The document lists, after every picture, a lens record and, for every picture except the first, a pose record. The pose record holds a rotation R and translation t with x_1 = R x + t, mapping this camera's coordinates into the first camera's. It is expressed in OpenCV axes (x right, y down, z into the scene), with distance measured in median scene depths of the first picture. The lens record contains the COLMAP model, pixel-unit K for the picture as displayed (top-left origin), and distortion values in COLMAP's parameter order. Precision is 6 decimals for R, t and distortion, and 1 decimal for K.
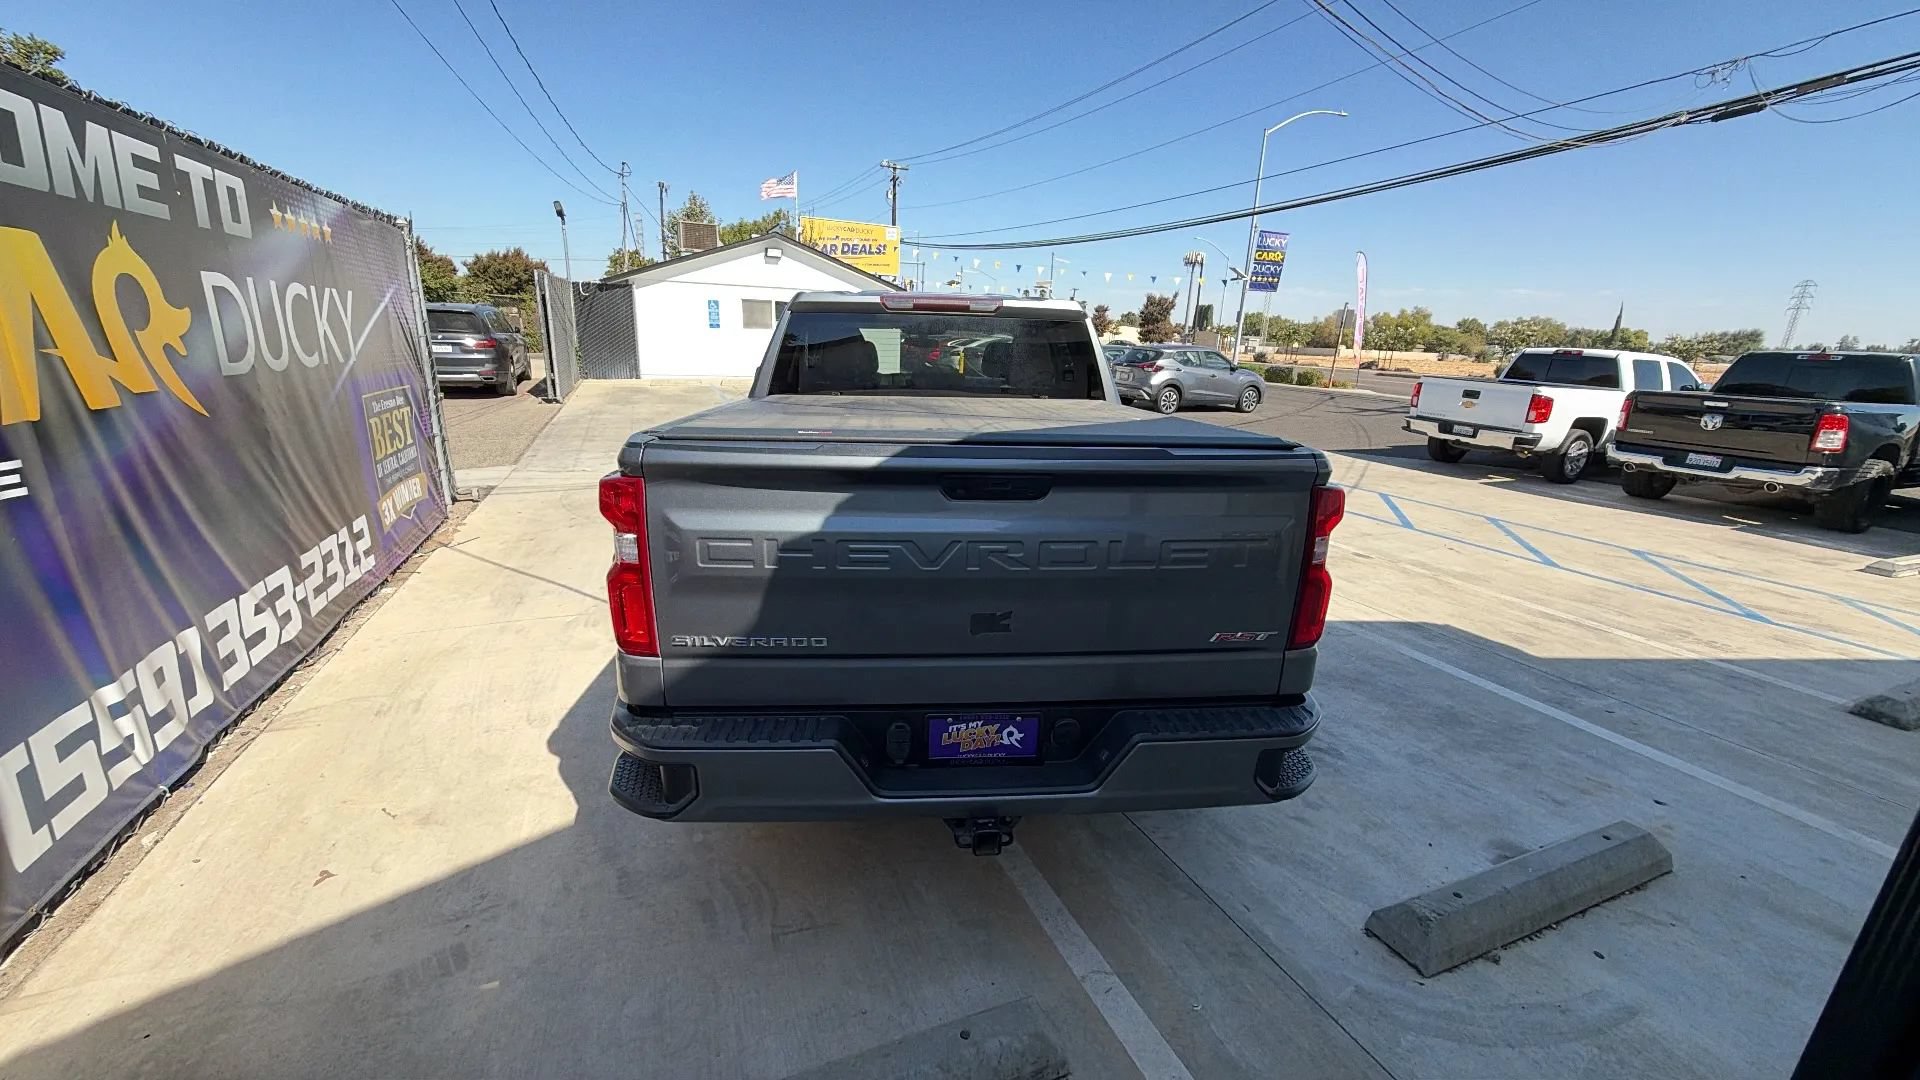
lens RADIAL K [[726.5, 0, 960.2], [0, 726.5, 540.7], [0, 0, 1]] dist [0.000509, -0.000222]
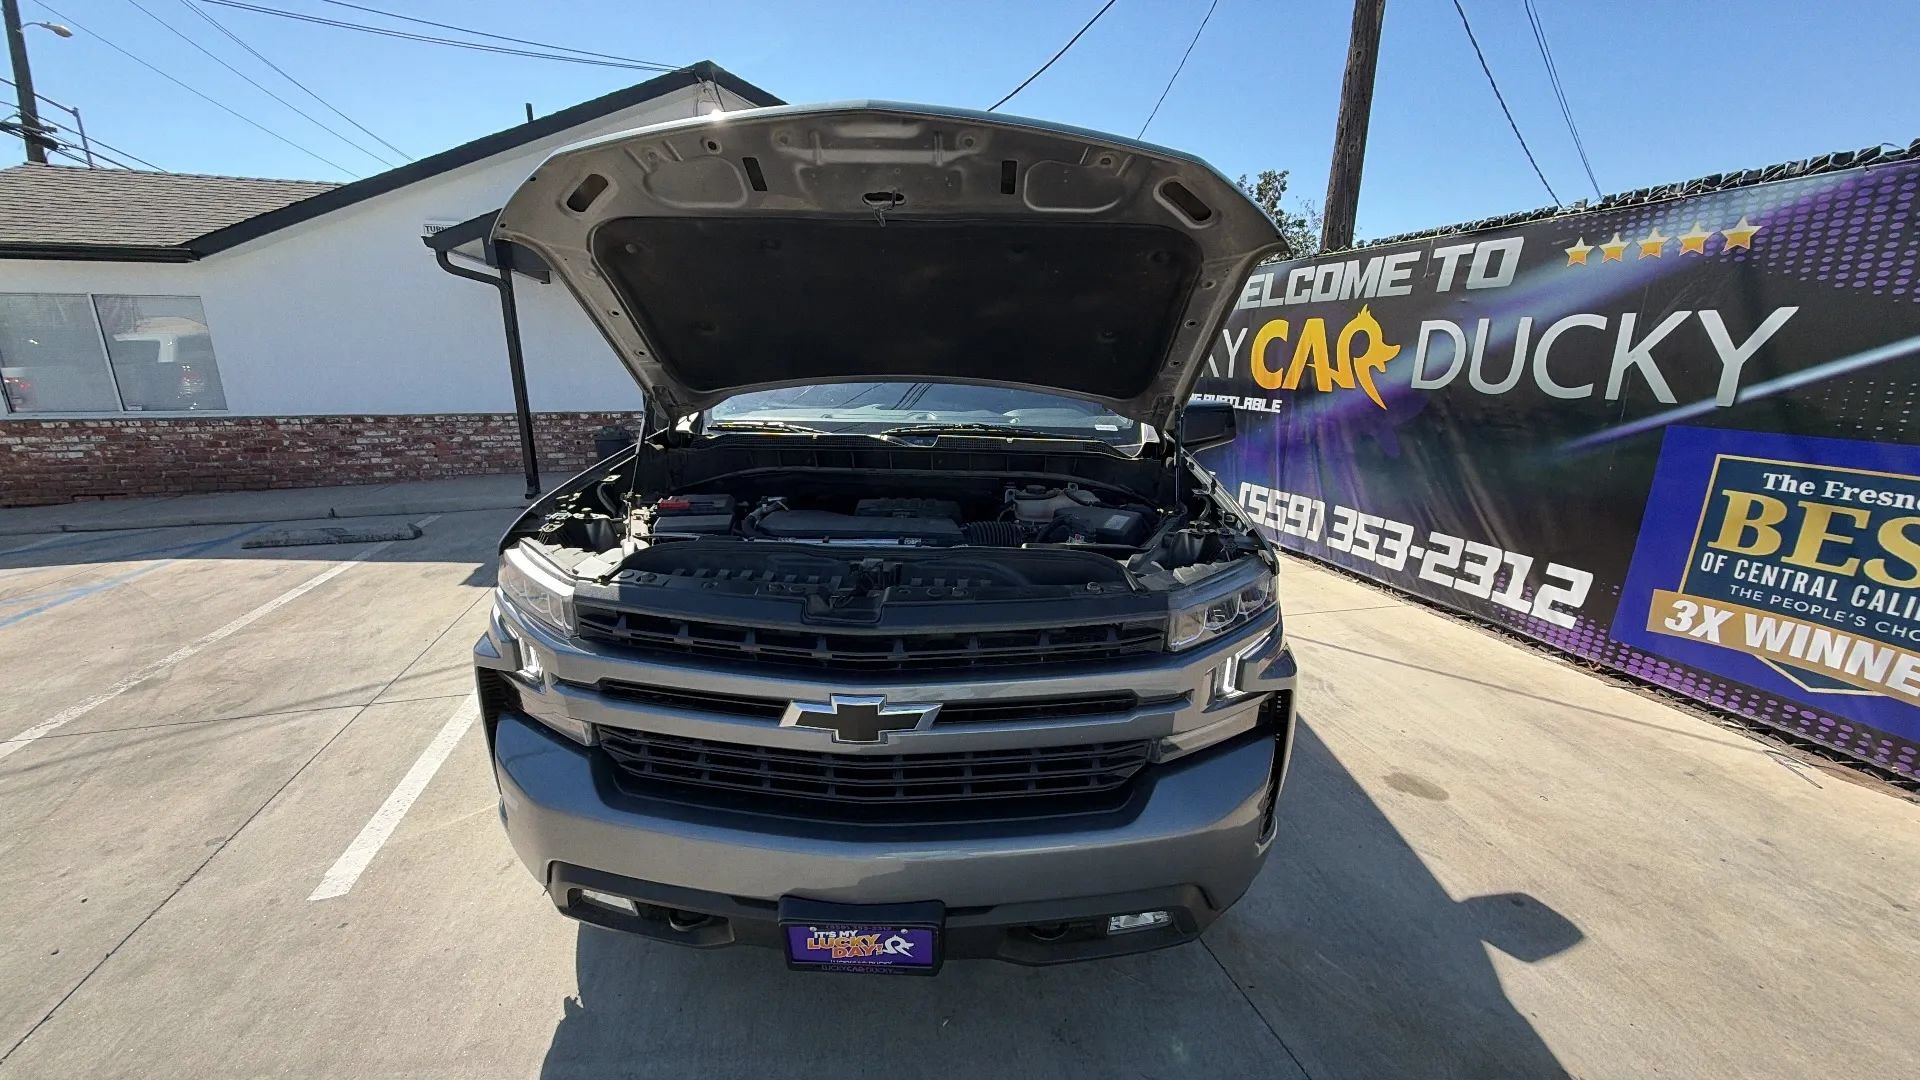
lens RADIAL K [[726.5, 0, 958.5], [0, 726.5, 541.8], [0, 0, 1]] dist [0.000509, -0.000222]
pose [[-0.991804, -0.074346, 0.103915, -0.202850], [-0.011812, 0.863155, 0.504801, -0.607969], [-0.127225, 0.499436, -0.856958, 2.225608]]
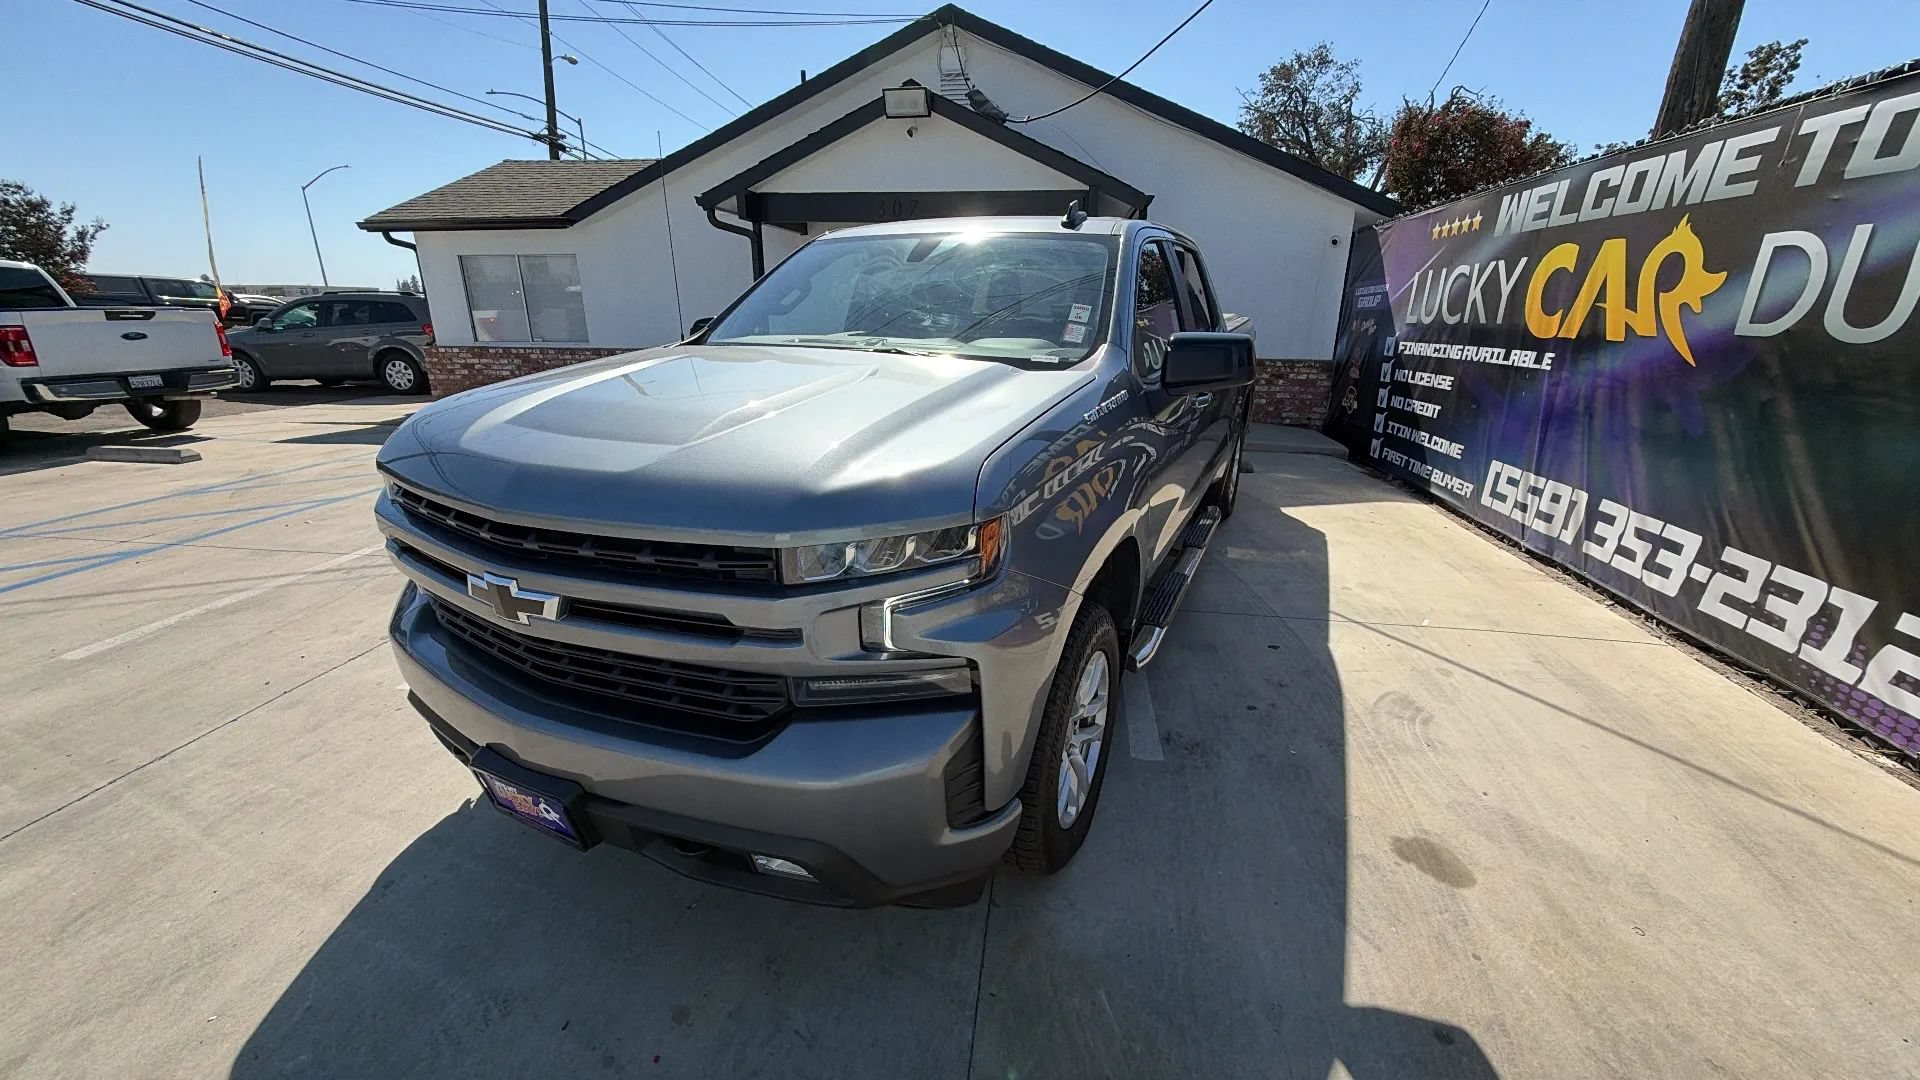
lens RADIAL K [[726.5, 0, 961.5], [0, 726.5, 542.6], [0, 0, 1]] dist [0.000509, -0.000222]
pose [[-0.856756, -0.202140, 0.474457, -0.520525], [0.100529, 0.836878, 0.538079, -0.559782], [-0.505830, 0.508699, -0.696679, 2.097579]]
